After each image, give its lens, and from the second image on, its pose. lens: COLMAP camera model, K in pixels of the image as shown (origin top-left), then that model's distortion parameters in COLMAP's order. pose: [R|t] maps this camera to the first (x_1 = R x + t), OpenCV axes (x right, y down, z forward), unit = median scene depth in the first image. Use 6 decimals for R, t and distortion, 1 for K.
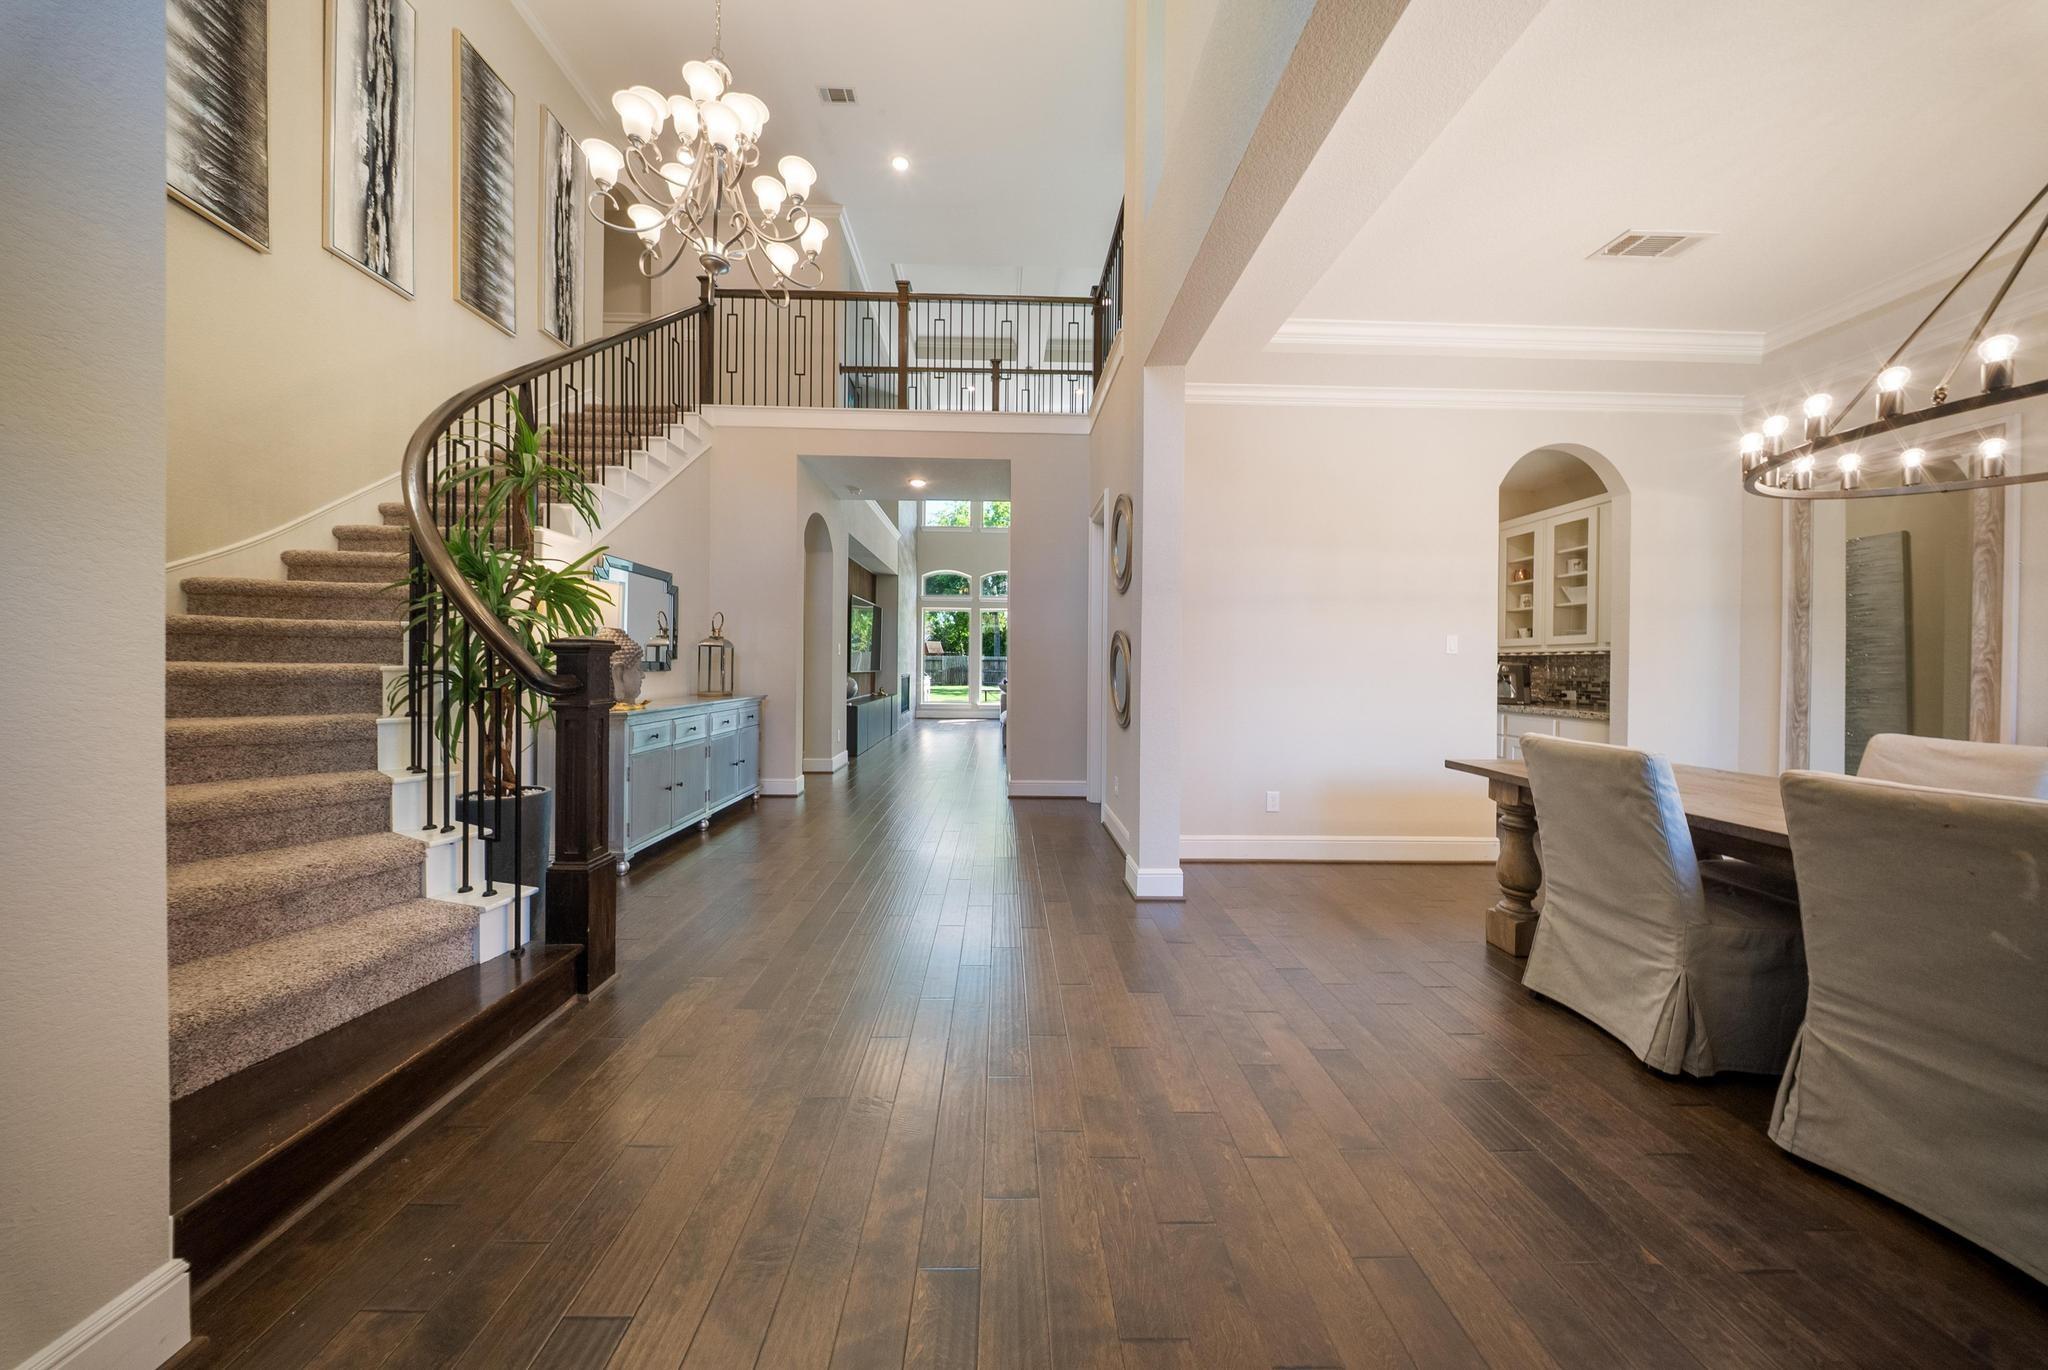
lens RADIAL K [[609.1, 0, 1013.4], [0, 609.1, 680.1], [0, 0, 1]] dist [0.002354, -0.000038]
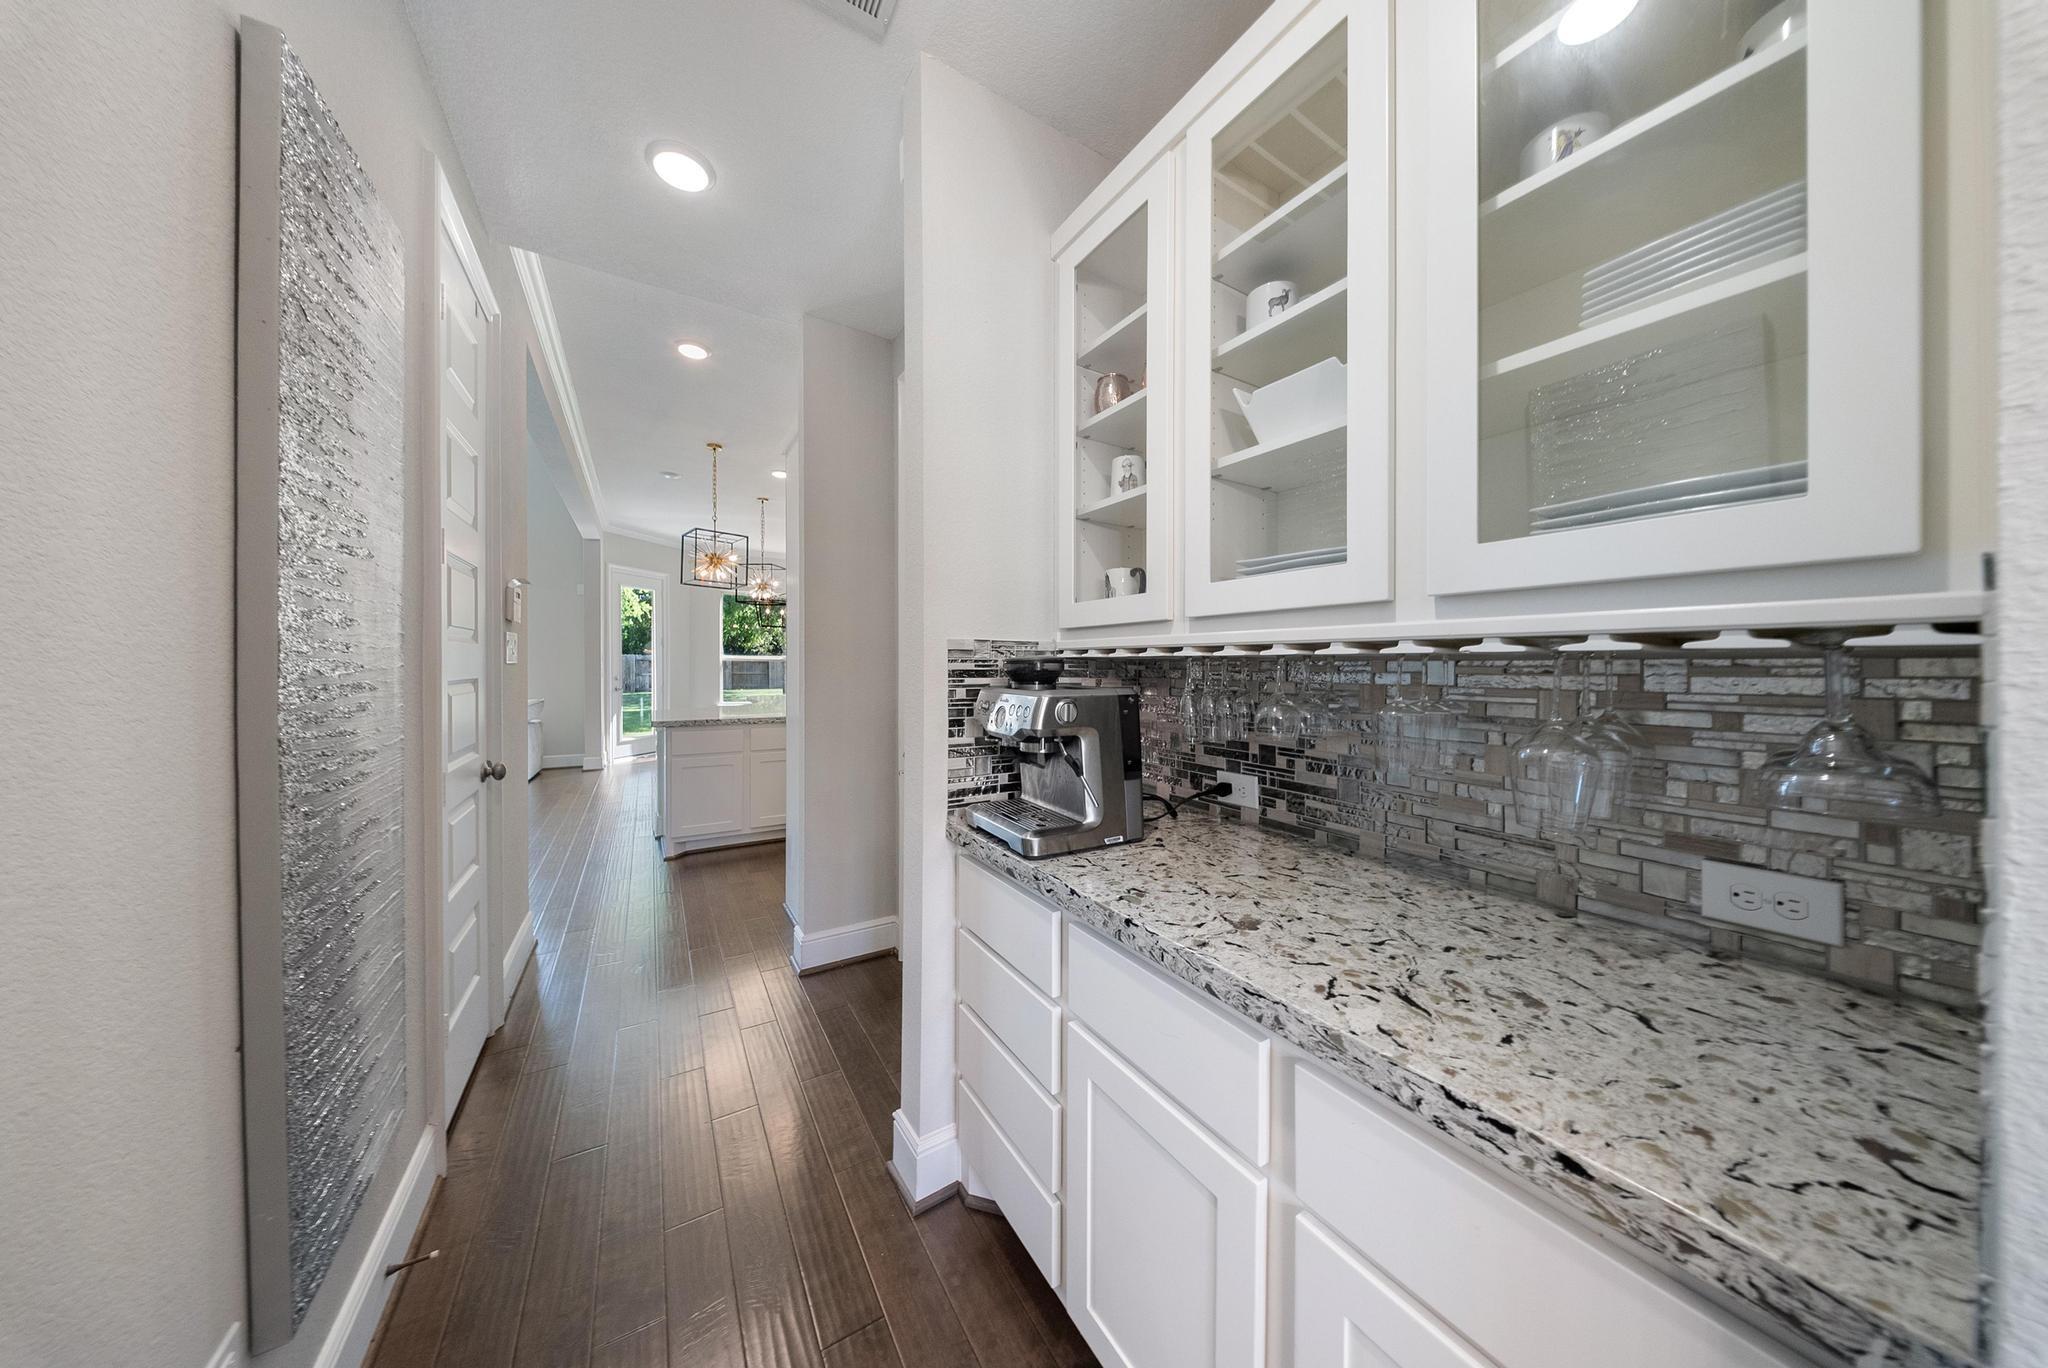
lens RADIAL K [[609.1, 0, 1025.2], [0, 609.1, 675.8], [0, 0, 1]] dist [0.002354, -0.000038]
pose [[0.851759, -0.005060, 0.523910, 0.661668], [0.007487, 0.999969, -0.002513, -0.031781], [-0.523881, 0.006063, 0.851770, 0.796868]]
